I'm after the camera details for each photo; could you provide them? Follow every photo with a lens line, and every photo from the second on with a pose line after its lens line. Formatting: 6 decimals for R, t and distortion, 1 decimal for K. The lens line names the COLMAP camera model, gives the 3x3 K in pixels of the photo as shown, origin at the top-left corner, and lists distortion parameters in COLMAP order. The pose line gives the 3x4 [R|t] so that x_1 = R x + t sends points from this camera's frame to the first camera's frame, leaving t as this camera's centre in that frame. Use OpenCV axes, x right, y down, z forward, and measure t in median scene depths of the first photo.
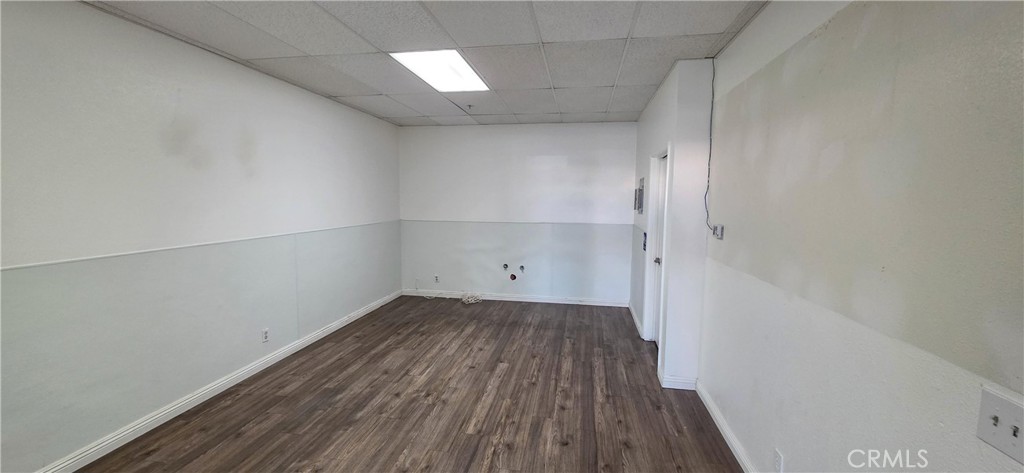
lens RADIAL K [[409.5, 0, 512.1], [0, 409.5, 234.9], [0, 0, 1]] dist [0.001086, 0.000214]
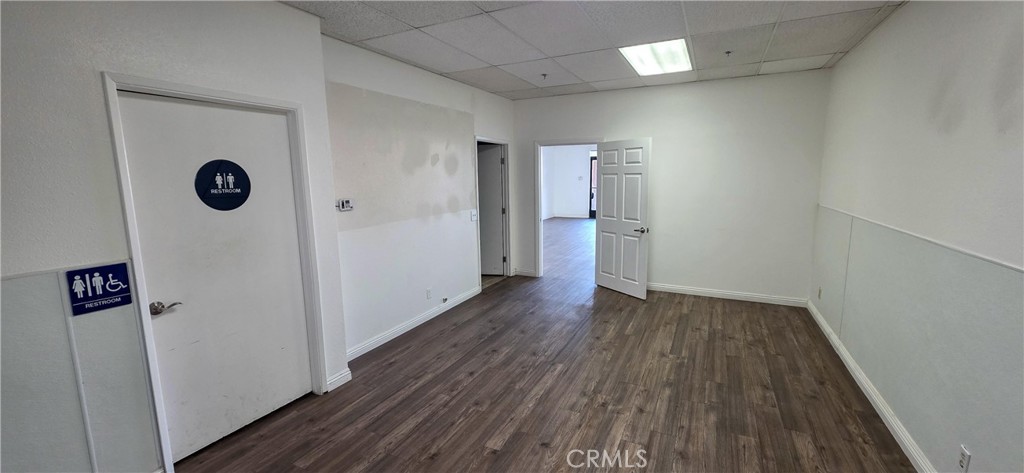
lens RADIAL K [[409.5, 0, 511.6], [0, 409.5, 237.2], [0, 0, 1]] dist [0.001086, 0.000214]
pose [[-0.959082, -0.039771, 0.280320, -0.259539], [0.030046, 0.970197, 0.240449, -0.174335], [-0.281528, 0.239033, -0.929304, 1.862662]]
